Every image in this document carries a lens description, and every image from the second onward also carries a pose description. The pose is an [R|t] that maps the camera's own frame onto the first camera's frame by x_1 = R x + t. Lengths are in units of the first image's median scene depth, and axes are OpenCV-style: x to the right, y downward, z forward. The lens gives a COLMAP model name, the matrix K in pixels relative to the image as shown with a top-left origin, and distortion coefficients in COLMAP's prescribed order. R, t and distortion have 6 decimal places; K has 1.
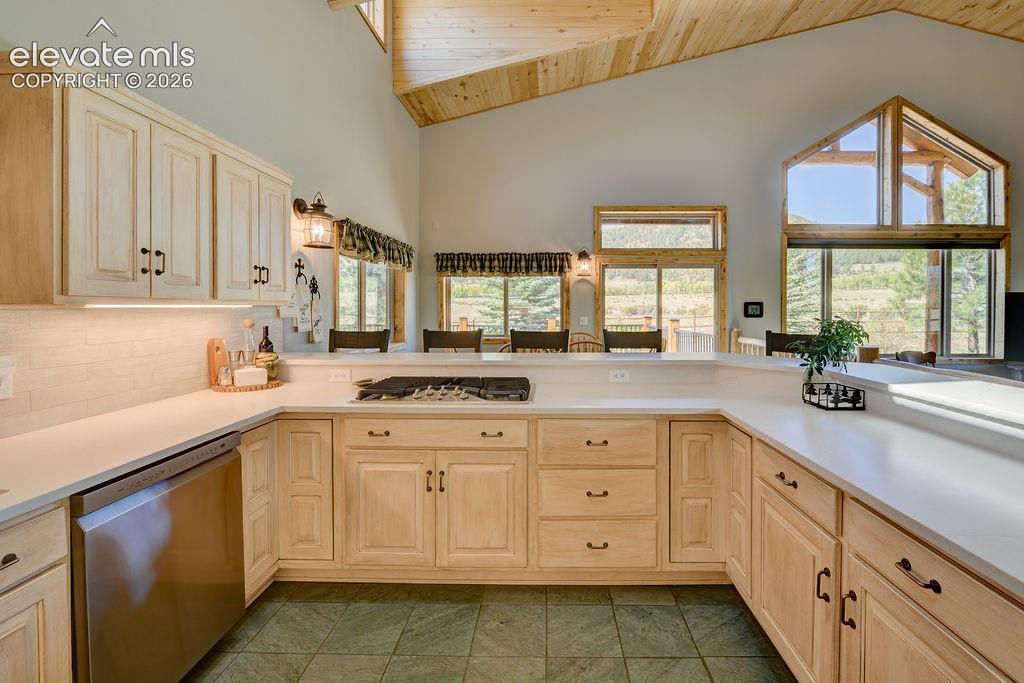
lens RADIAL K [[429.6, 0, 545.5], [0, 429.6, 310.1], [0, 0, 1]] dist [-0.007695, -0.000212]
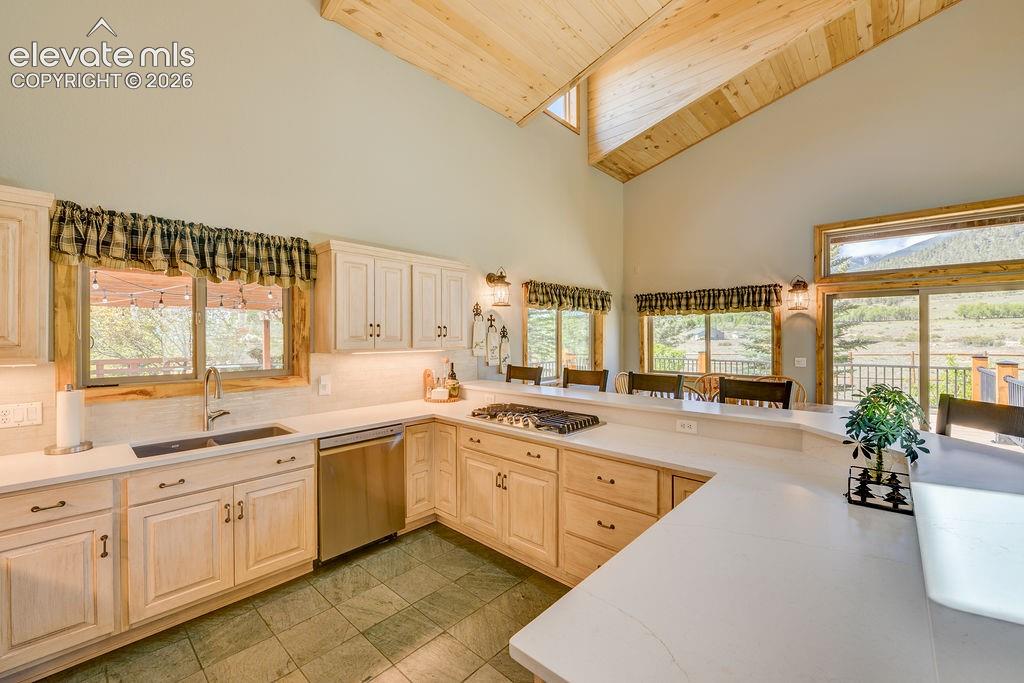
lens RADIAL K [[414.7, 0, 510.0], [0, 414.7, 337.4], [0, 0, 1]] dist [-0.010870, -0.000213]
pose [[0.741576, -0.001214, -0.670867, 0.343515], [-0.001691, 0.999992, -0.003679, -0.032779], [0.670866, 0.003862, 0.741568, 0.008587]]
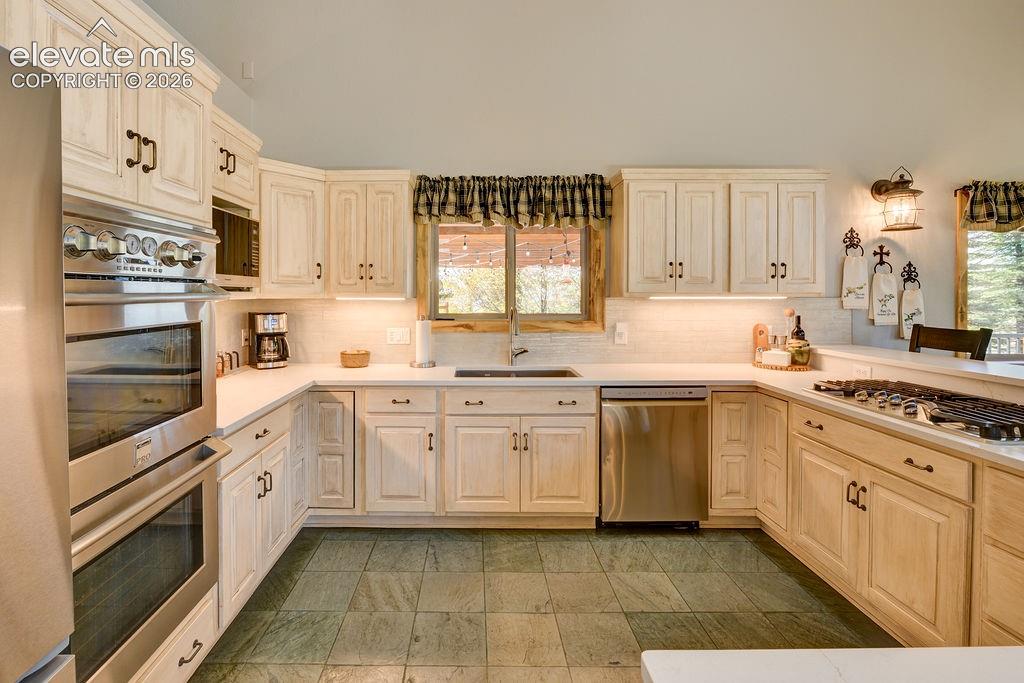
lens RADIAL K [[471.8, 0, 470.9], [0, 471.8, 302.5], [0, 0, 1]] dist [-0.009757, -0.000798]
pose [[0.000087, 0.009131, -0.999958, 0.362497], [-0.005600, 0.999943, 0.009131, -0.001676], [0.999984, 0.005599, 0.000138, 0.102701]]
